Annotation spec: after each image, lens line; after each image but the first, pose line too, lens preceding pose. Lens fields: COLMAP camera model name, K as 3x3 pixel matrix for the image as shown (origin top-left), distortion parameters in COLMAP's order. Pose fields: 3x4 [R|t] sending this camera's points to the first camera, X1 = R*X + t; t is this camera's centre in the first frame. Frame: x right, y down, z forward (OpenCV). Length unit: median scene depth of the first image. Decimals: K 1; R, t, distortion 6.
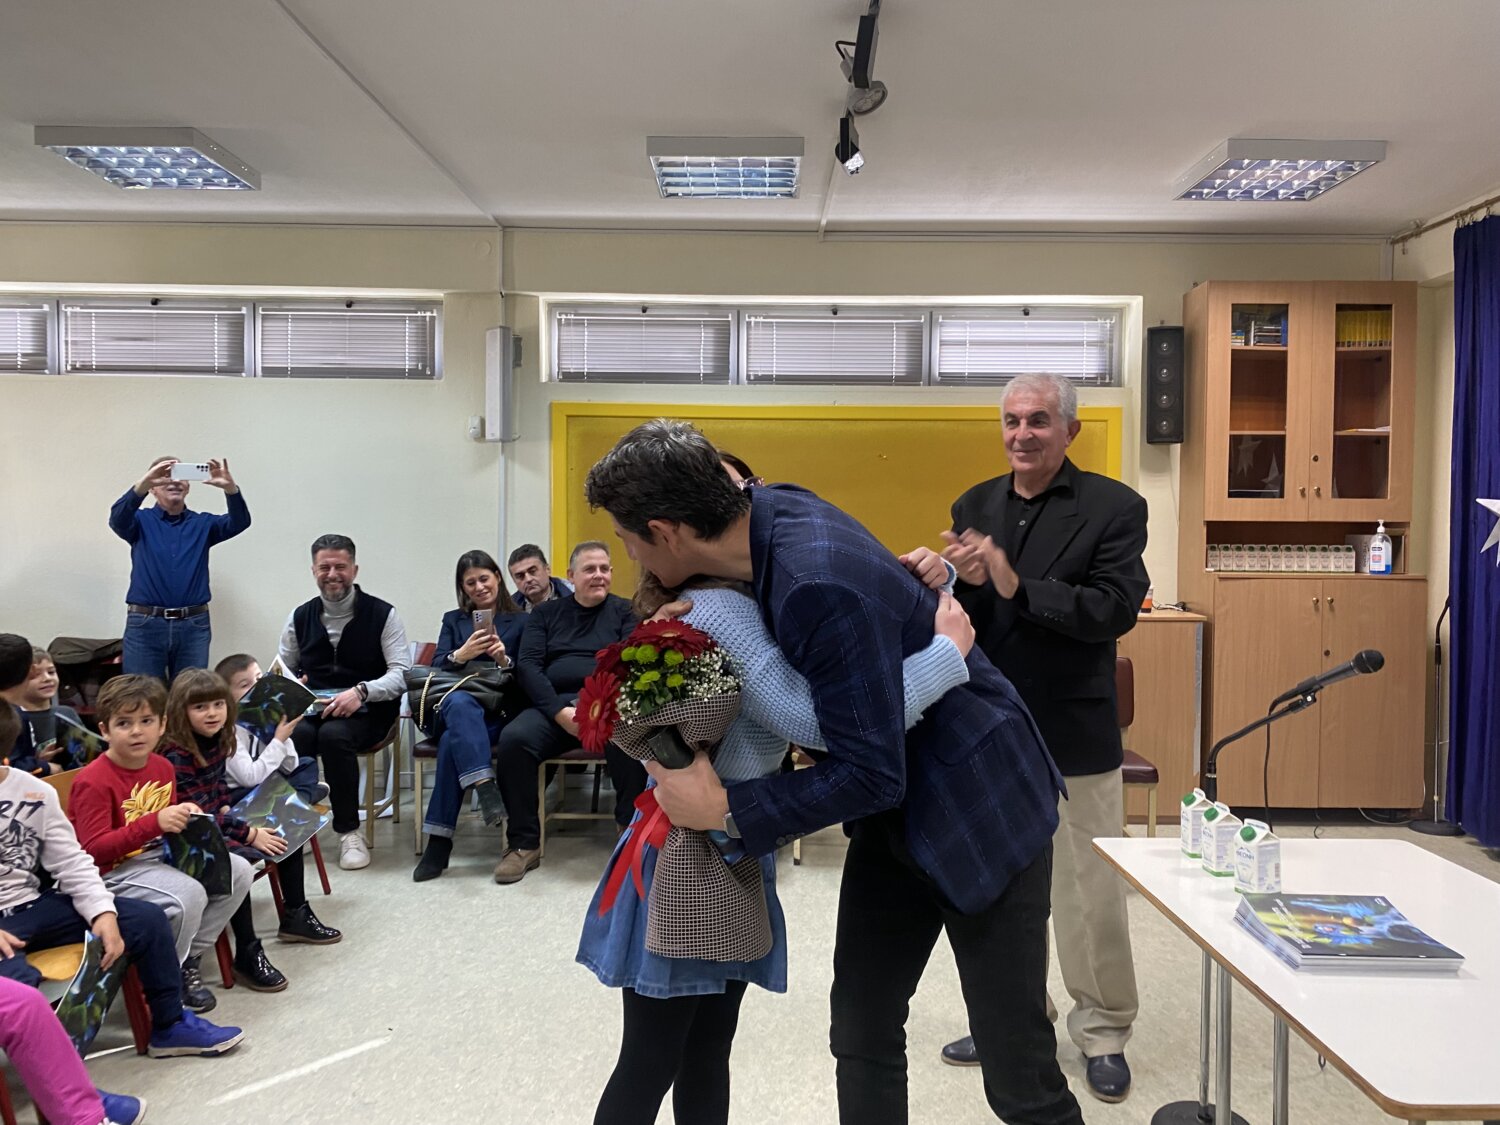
lens RADIAL K [[1183.4, 0, 759.1], [0, 1183.4, 565.5], [0, 0, 1]] dist [0.063425, -0.101805]
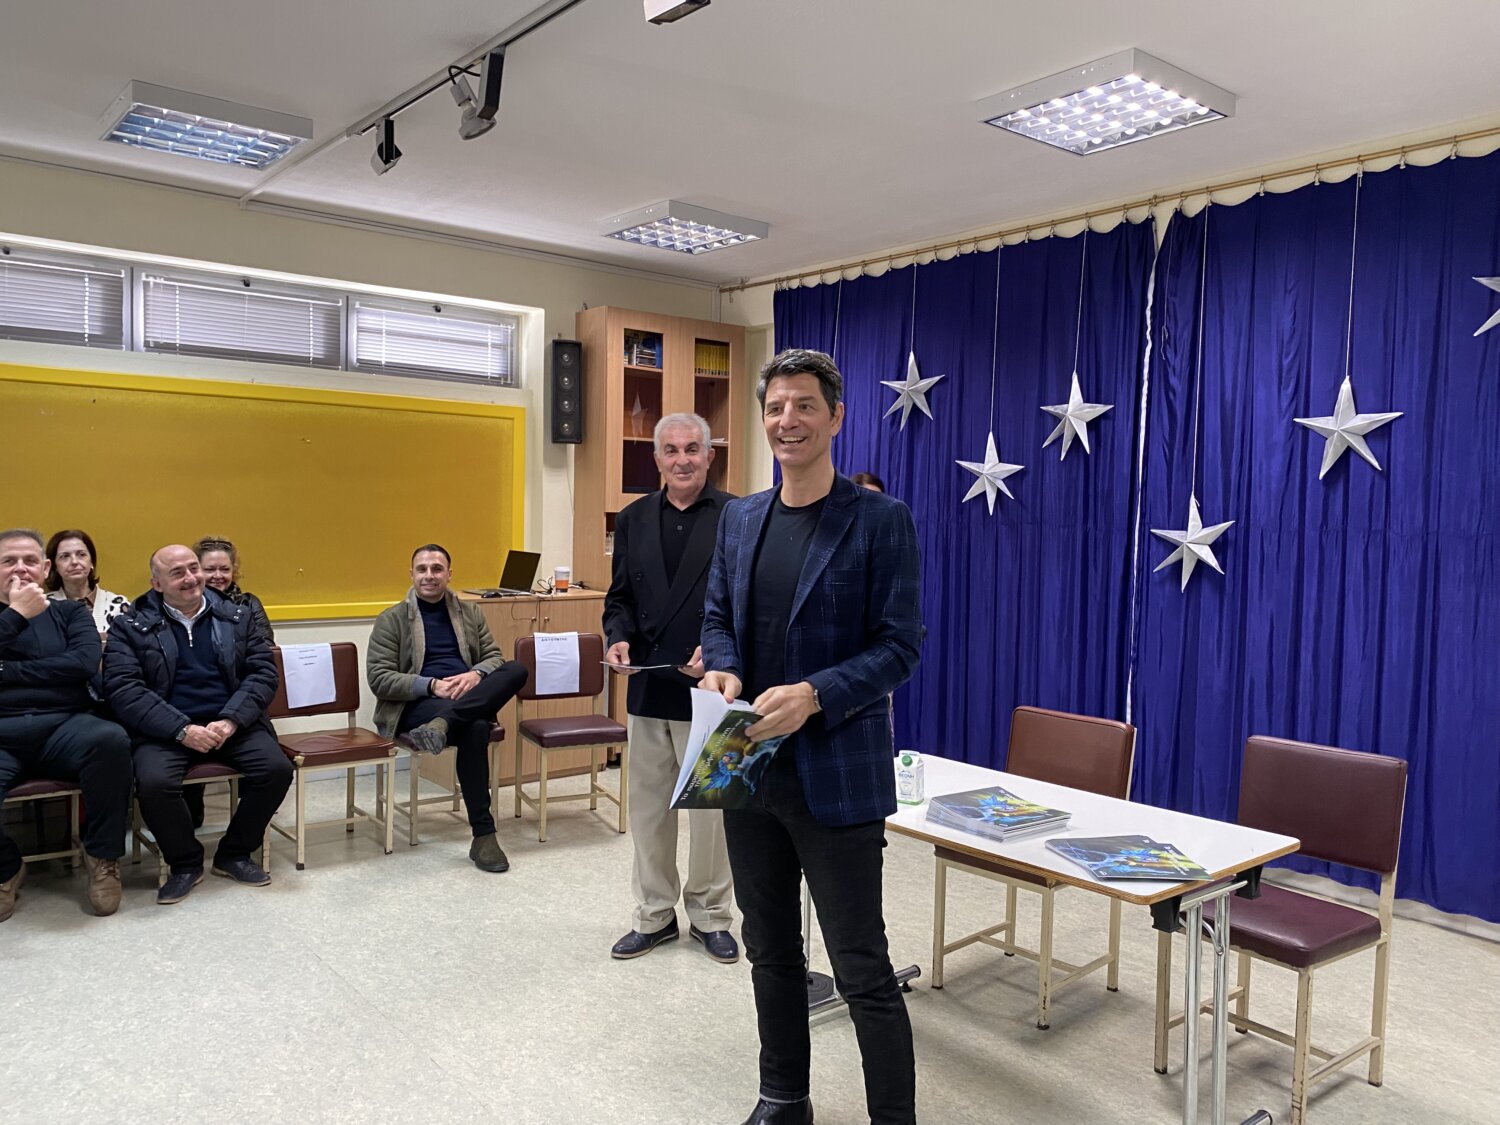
lens RADIAL K [[1178.1, 0, 746.4], [0, 1178.1, 562.8], [0, 0, 1]] dist [0.074223, -0.126899]
pose [[0.768837, -0.019713, 0.639141, -0.254017], [0.001731, 0.999585, 0.028748, -0.020409], [-0.639443, -0.020996, 0.768552, 0.020264]]
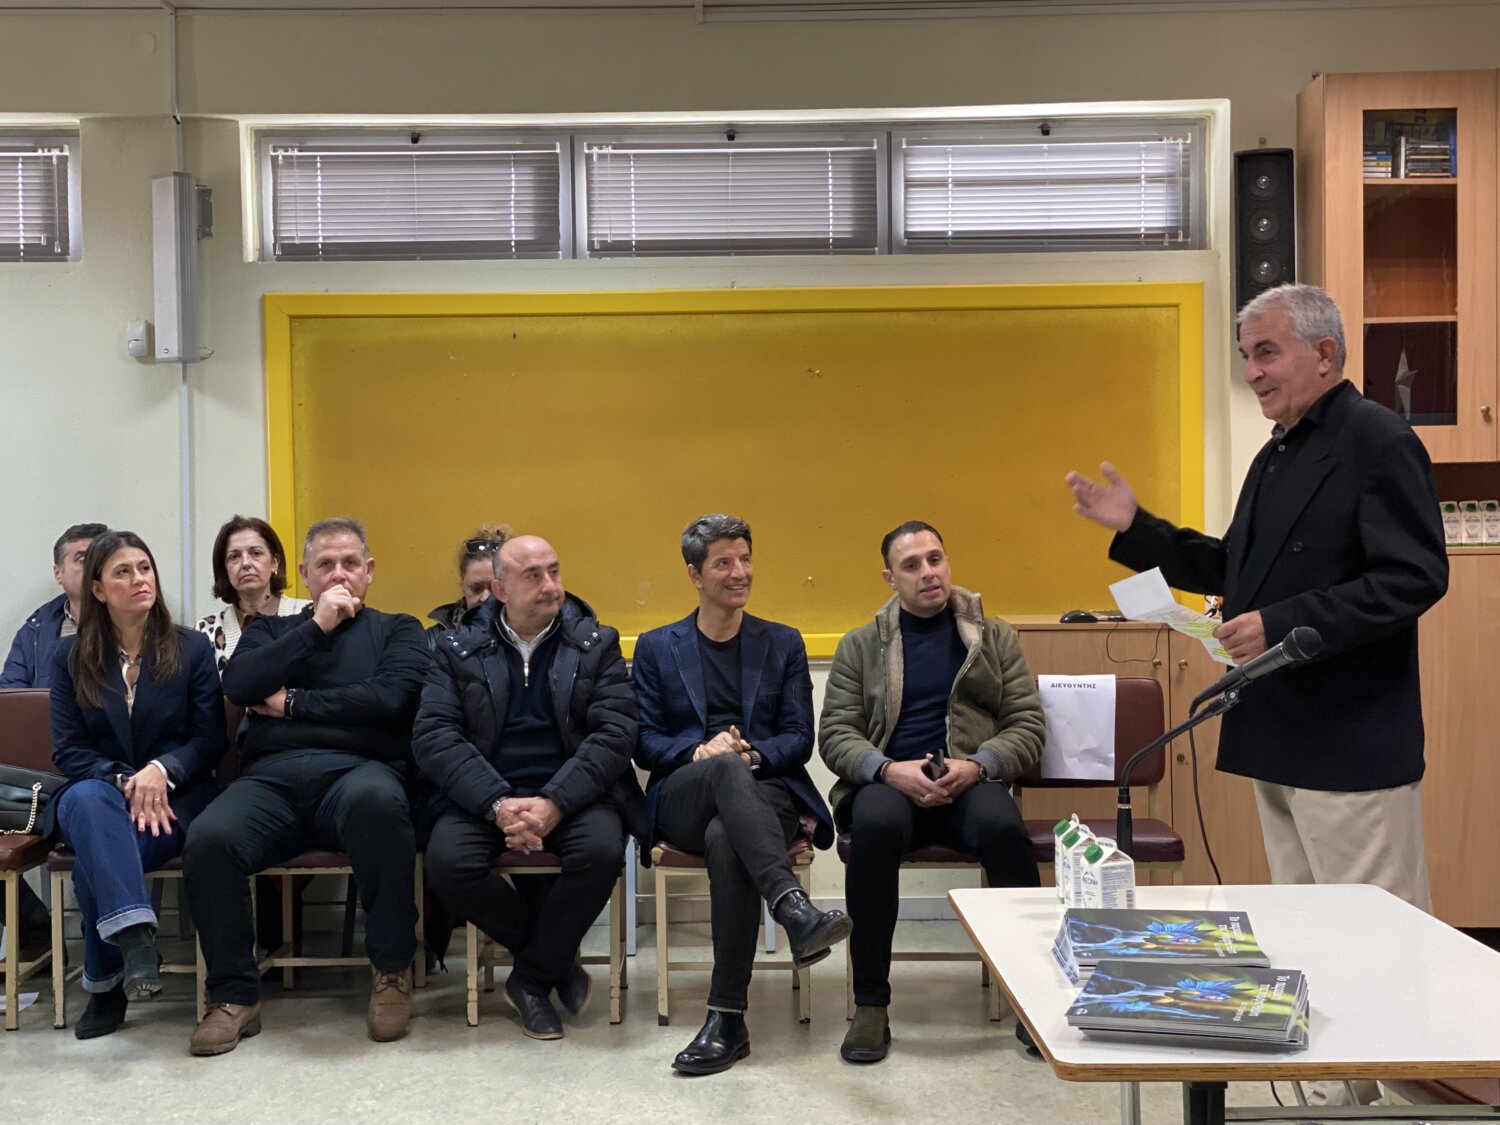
lens RADIAL K [[2249.9, 0, 750.0], [0, 2249.9, 562.5], [0, 0, 1]] dist [0.115091, -0.173566]
pose [[0.999687, -0.024069, 0.006865, 0.064462], [0.024131, 0.999668, -0.009056, 0.015958], [-0.006644, 0.009218, 0.999935, -0.161463]]
